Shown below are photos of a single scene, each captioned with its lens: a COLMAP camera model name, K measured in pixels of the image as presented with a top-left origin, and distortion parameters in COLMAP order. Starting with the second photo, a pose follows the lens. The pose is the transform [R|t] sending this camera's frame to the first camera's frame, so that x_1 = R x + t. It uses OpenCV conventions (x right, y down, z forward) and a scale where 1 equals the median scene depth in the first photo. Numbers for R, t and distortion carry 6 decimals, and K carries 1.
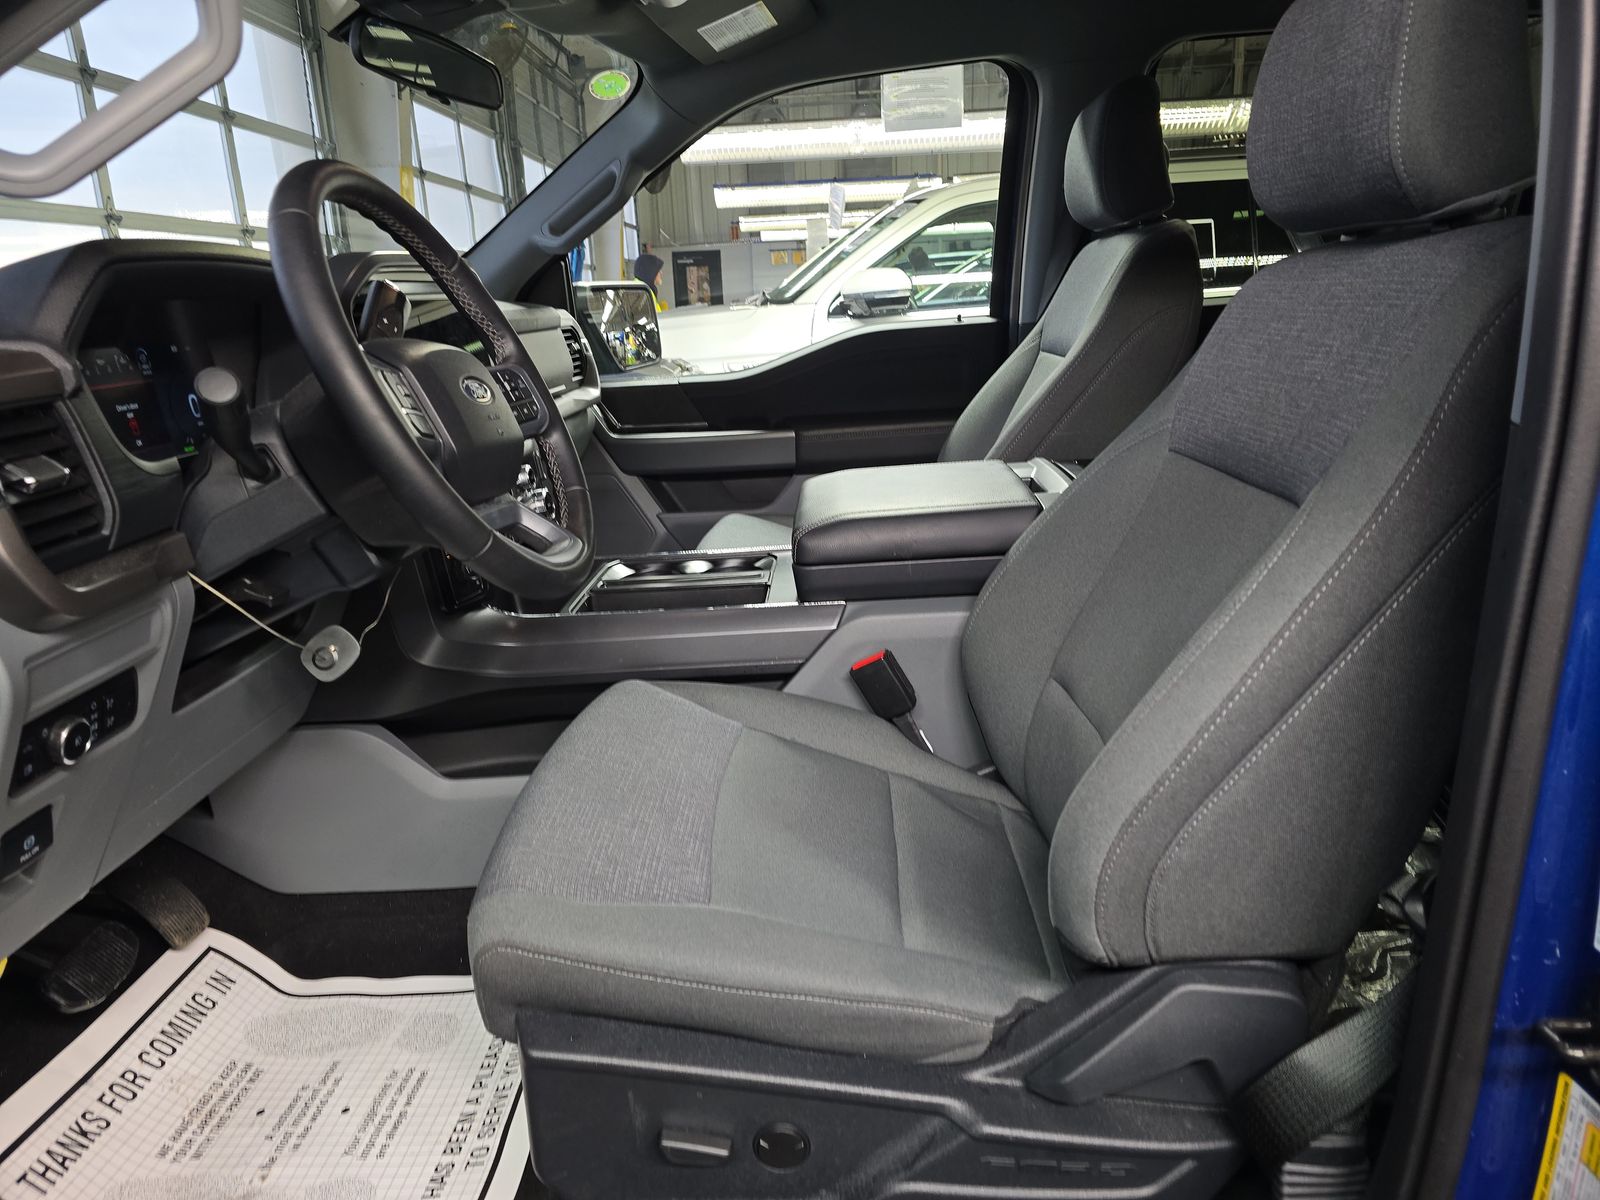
lens RADIAL K [[1053.1, 0, 798.9], [0, 1053.1, 605.5], [0, 0, 1]] dist [0.006736, 0.000566]
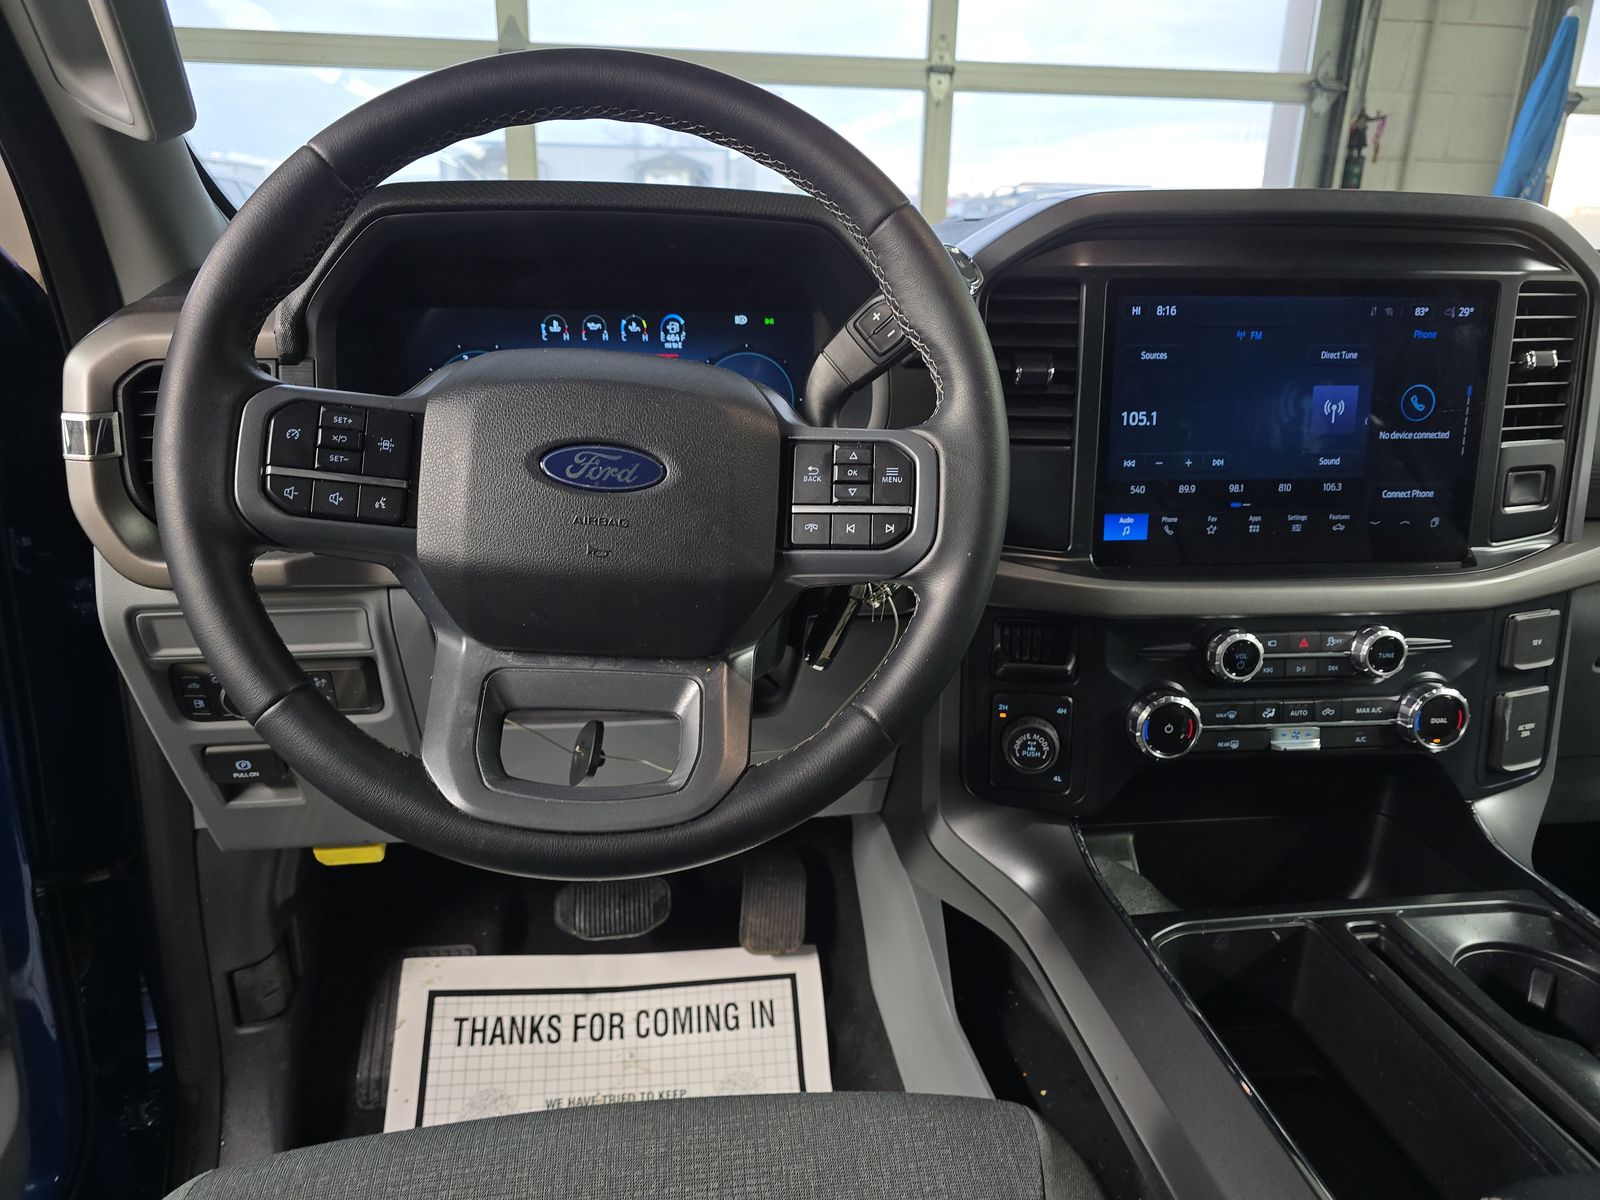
lens RADIAL K [[1053.1, 0, 800.1], [0, 1053.1, 594.7], [0, 0, 1]] dist [0.006736, 0.000566]
pose [[0.161255, 0.355043, -0.920837, 0.186078], [-0.302894, 0.905822, 0.296212, -0.284651], [0.939283, 0.231150, 0.253609, 0.839319]]
